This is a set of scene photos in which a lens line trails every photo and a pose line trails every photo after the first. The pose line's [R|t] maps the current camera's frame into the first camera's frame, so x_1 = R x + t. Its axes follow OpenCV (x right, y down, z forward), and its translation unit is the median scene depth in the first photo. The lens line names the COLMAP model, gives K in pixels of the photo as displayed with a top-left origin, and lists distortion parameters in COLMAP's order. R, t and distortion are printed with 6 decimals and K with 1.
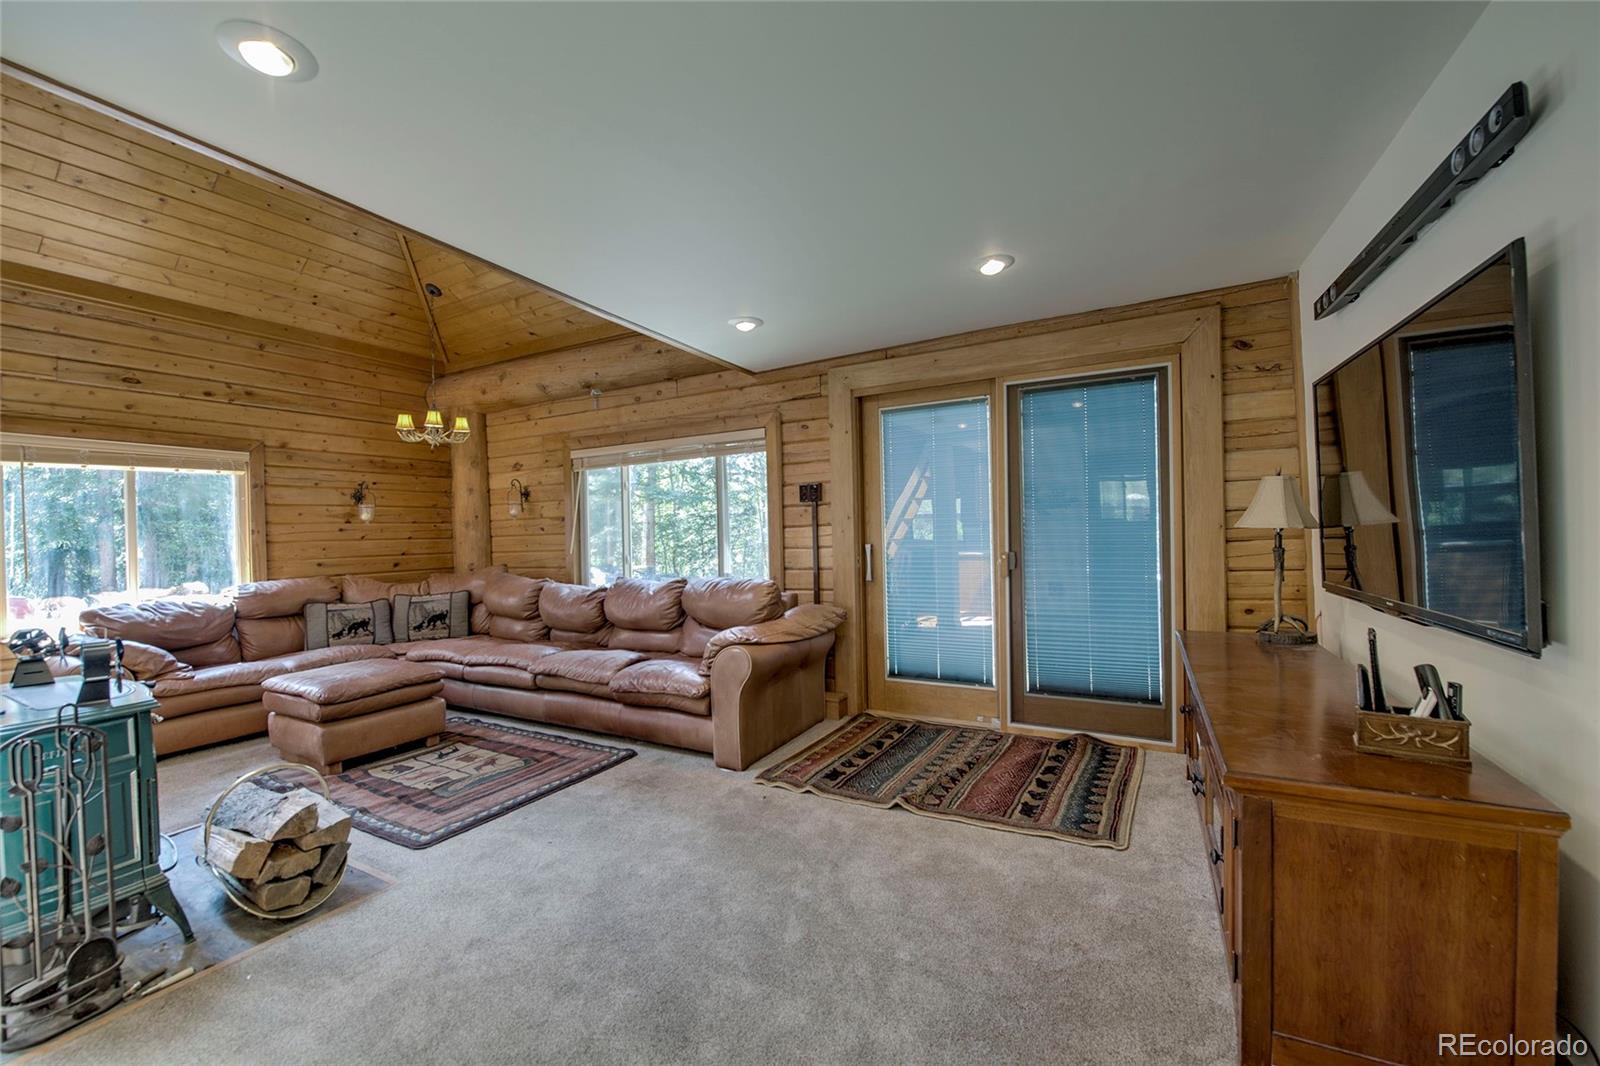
lens RADIAL K [[638.4, 0, 793.5], [0, 638.4, 532.2], [0, 0, 1]] dist [-0.009610, -0.000104]
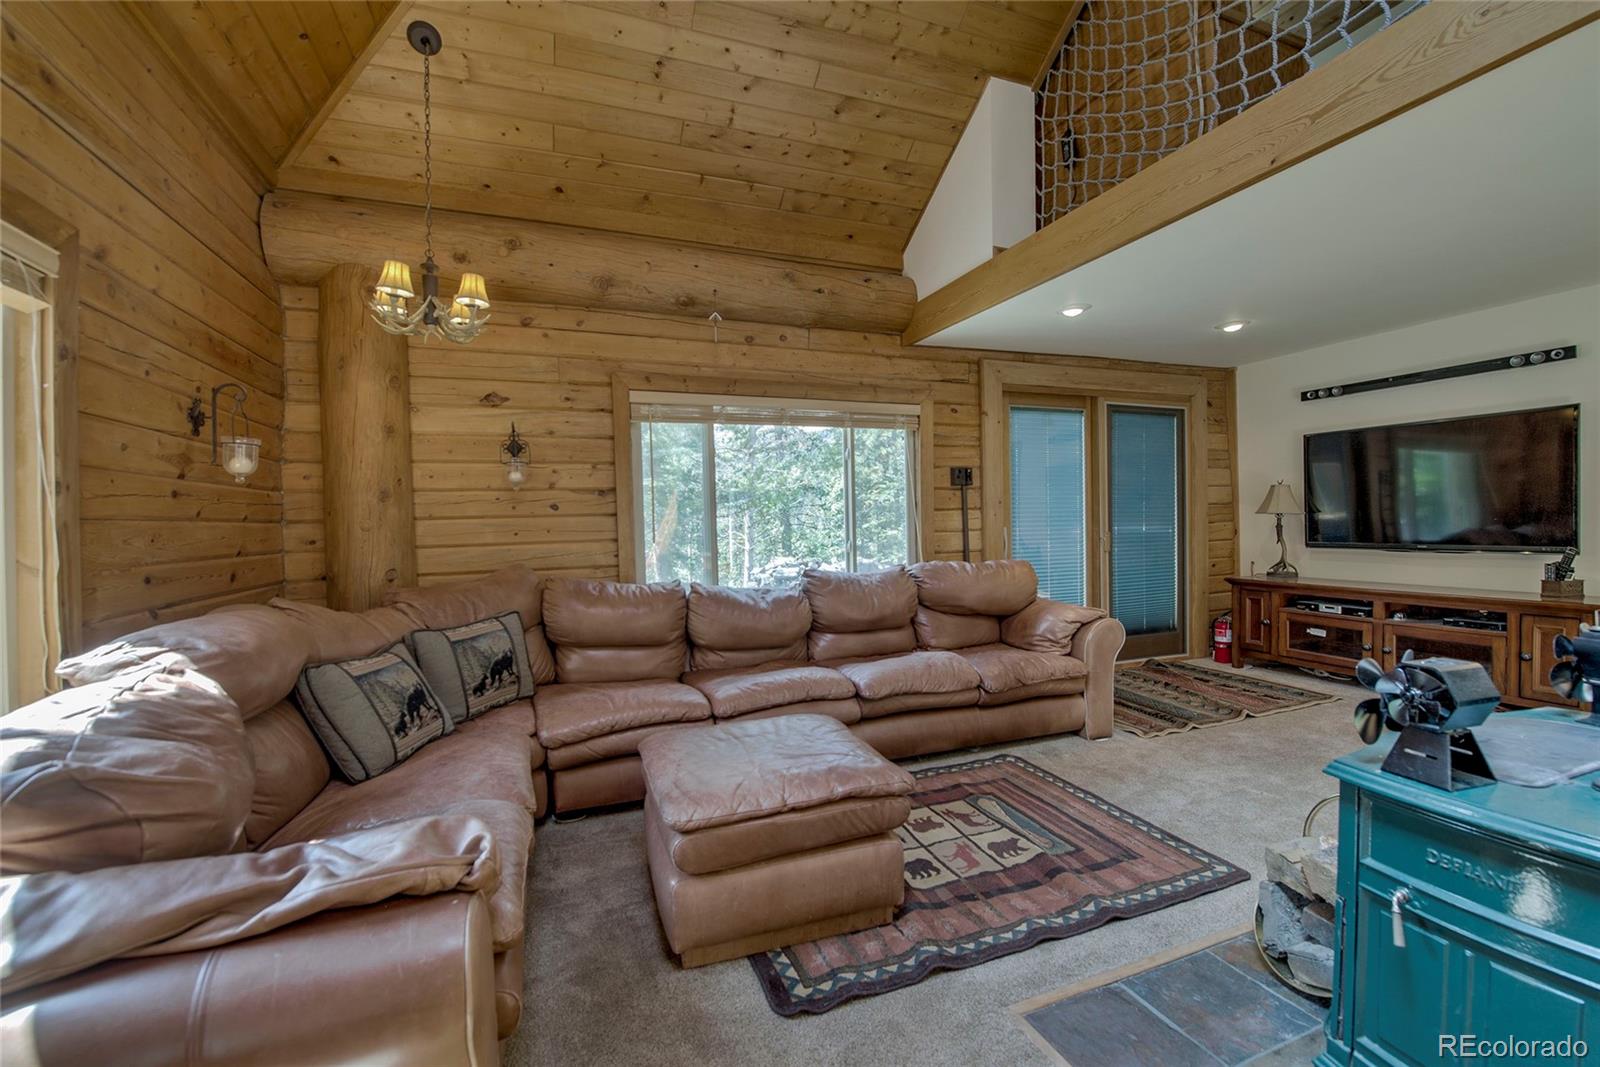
lens RADIAL K [[662.4, 0, 800.0], [0, 662.4, 533.5], [0, 0, 1]] dist [-0.008791, -0.004327]
pose [[0.647240, -0.001736, 0.762285, -0.885735], [0.002801, 0.999996, -0.000101, 0.026277], [-0.762281, 0.002201, 0.647242, 0.484865]]
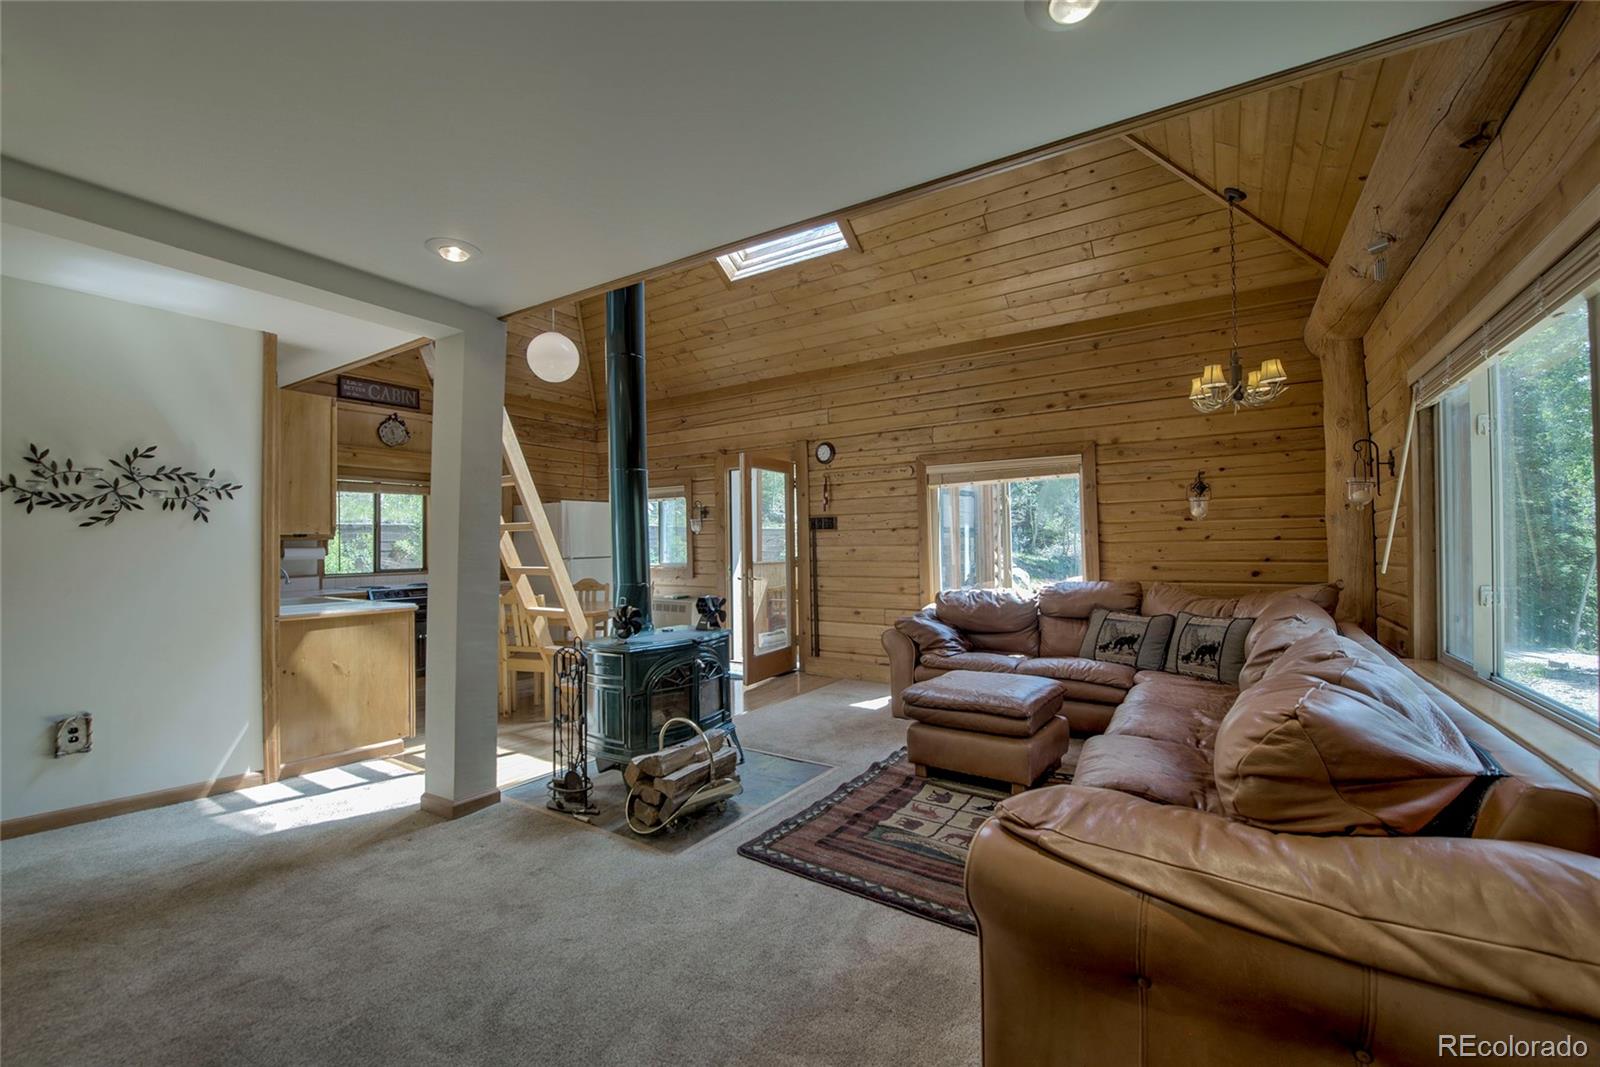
lens RADIAL K [[662.4, 0, 800.0], [0, 662.4, 533.5], [0, 0, 1]] dist [-0.008791, -0.004327]
pose [[-0.087187, 0.004824, -0.996180, 0.249025], [0.014104, 0.999894, 0.003608, -0.008392], [0.996092, -0.013736, -0.087246, 0.652682]]
